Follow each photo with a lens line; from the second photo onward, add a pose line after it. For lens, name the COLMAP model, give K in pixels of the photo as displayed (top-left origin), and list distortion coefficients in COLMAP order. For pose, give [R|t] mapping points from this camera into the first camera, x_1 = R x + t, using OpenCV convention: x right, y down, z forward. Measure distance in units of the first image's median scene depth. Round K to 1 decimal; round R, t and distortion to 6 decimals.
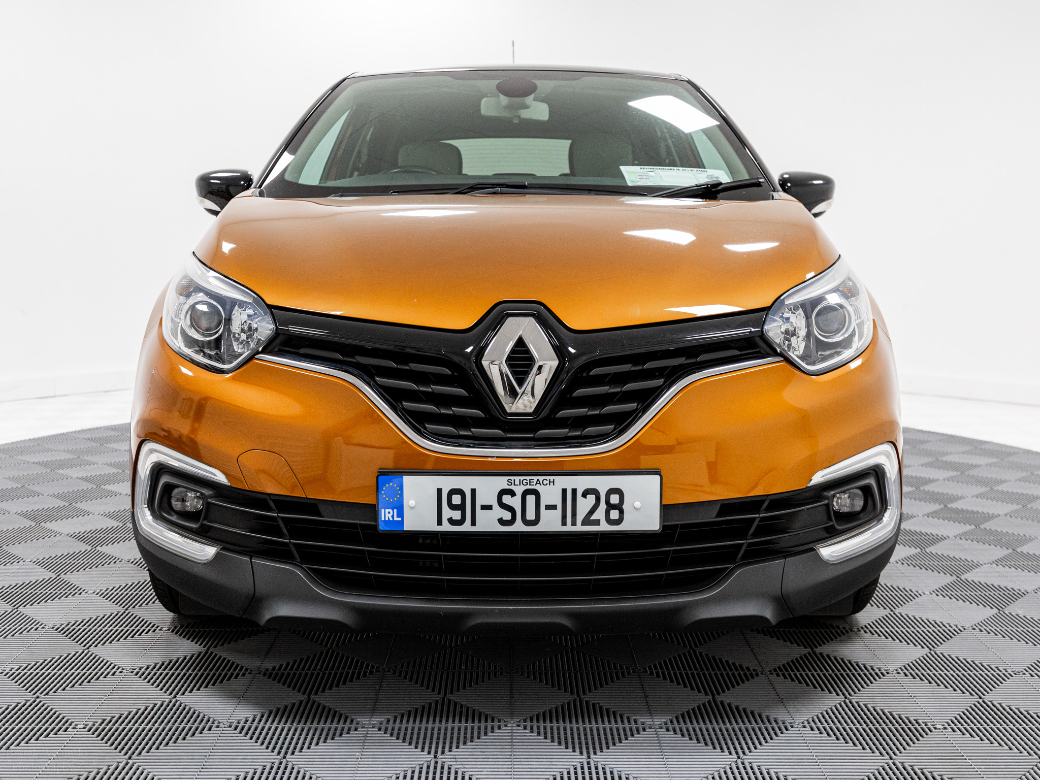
lens RADIAL K [[1124.5, 0, 520.0], [0, 1124.5, 390.0], [0, 0, 1]] dist [0.002579, -0.017091]
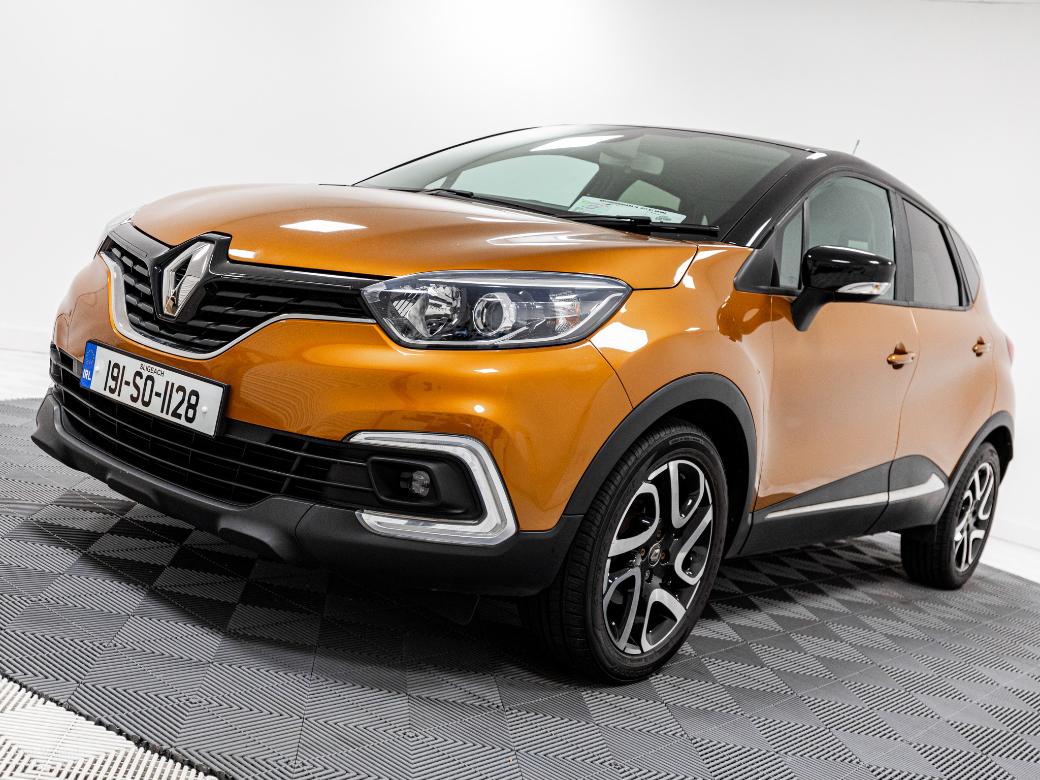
lens RADIAL K [[1124.5, 0, 520.0], [0, 1124.5, 390.0], [0, 0, 1]] dist [0.002579, -0.017091]
pose [[0.772631, 0.208827, -0.599527, 1.031122], [-0.284293, 0.958182, -0.032624, 0.029827], [0.567644, 0.195648, 0.799689, 0.266209]]
